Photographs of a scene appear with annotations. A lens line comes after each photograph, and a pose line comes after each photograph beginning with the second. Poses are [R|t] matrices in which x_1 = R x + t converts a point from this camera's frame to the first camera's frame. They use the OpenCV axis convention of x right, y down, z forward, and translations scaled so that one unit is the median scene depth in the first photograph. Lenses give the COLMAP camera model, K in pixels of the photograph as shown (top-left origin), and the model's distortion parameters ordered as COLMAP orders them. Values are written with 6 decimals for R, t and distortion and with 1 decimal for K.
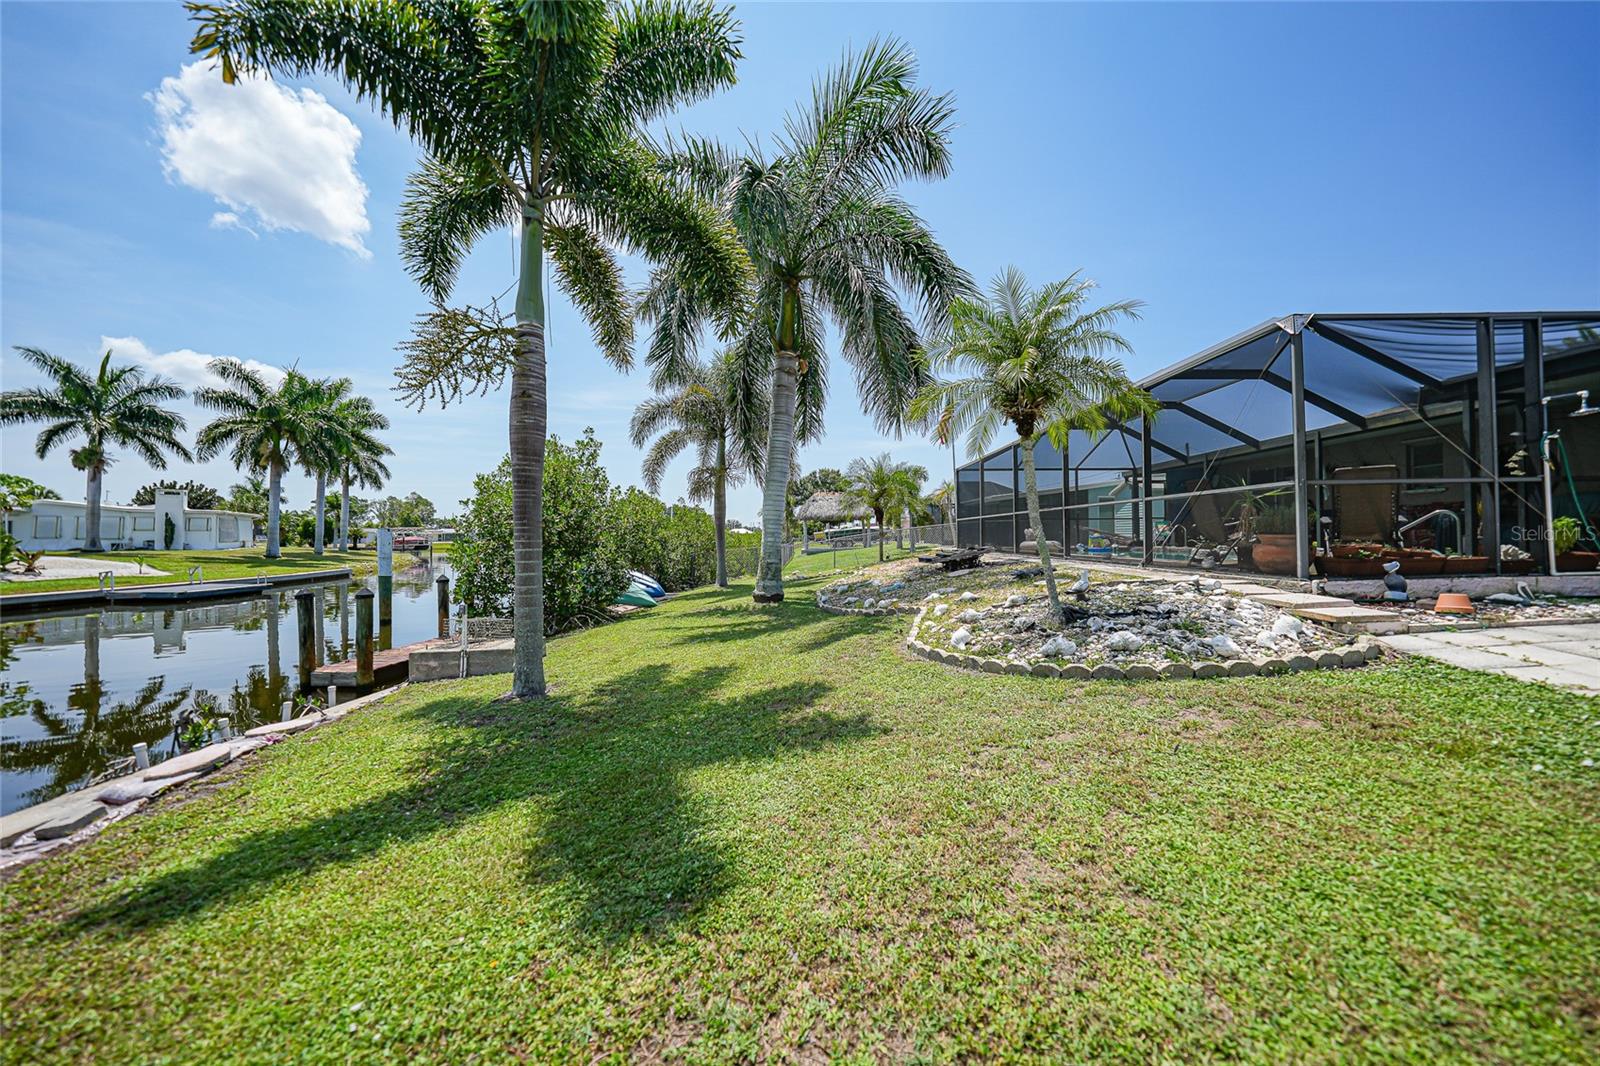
lens RADIAL K [[556.6, 0, 799.7], [0, 556.6, 533.1], [0, 0, 1]] dist [-0.017413, 0.003816]
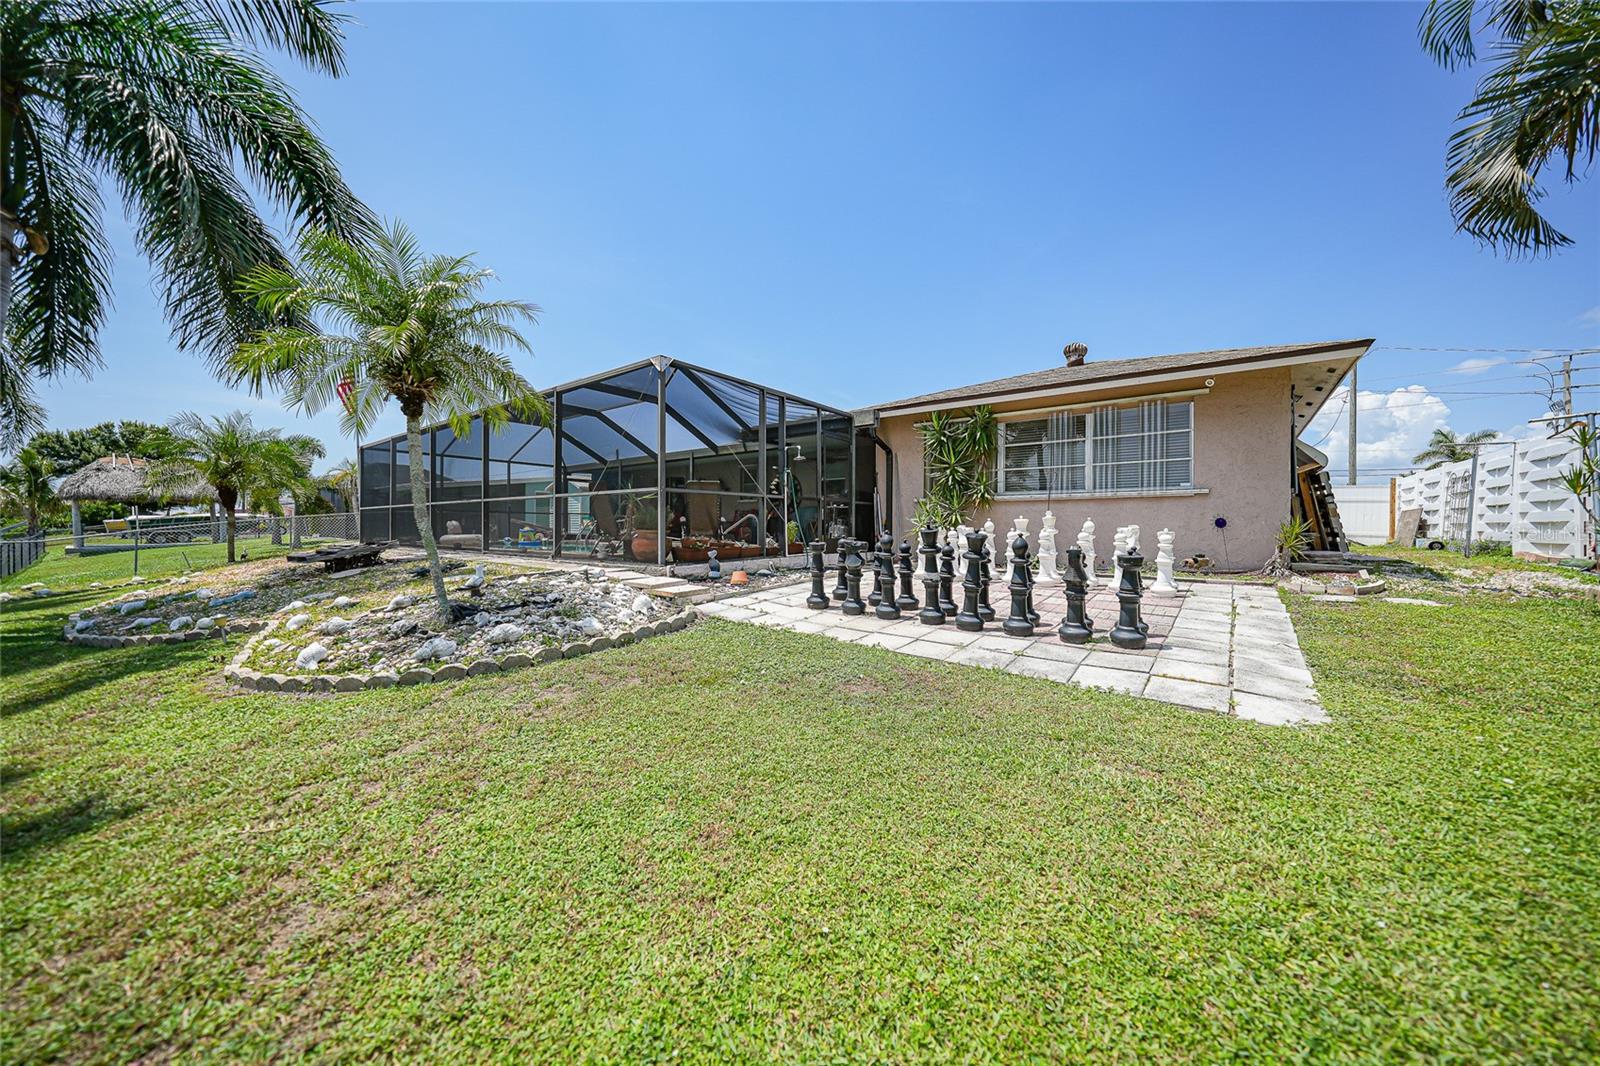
lens RADIAL K [[556.6, 0, 804.8], [0, 556.6, 536.3], [0, 0, 1]] dist [-0.017413, 0.003816]
pose [[0.609903, -0.000217, 0.792476, 0.091490], [-0.013939, 0.999842, 0.011001, -0.002344], [-0.792353, -0.017756, 0.609804, -0.045840]]
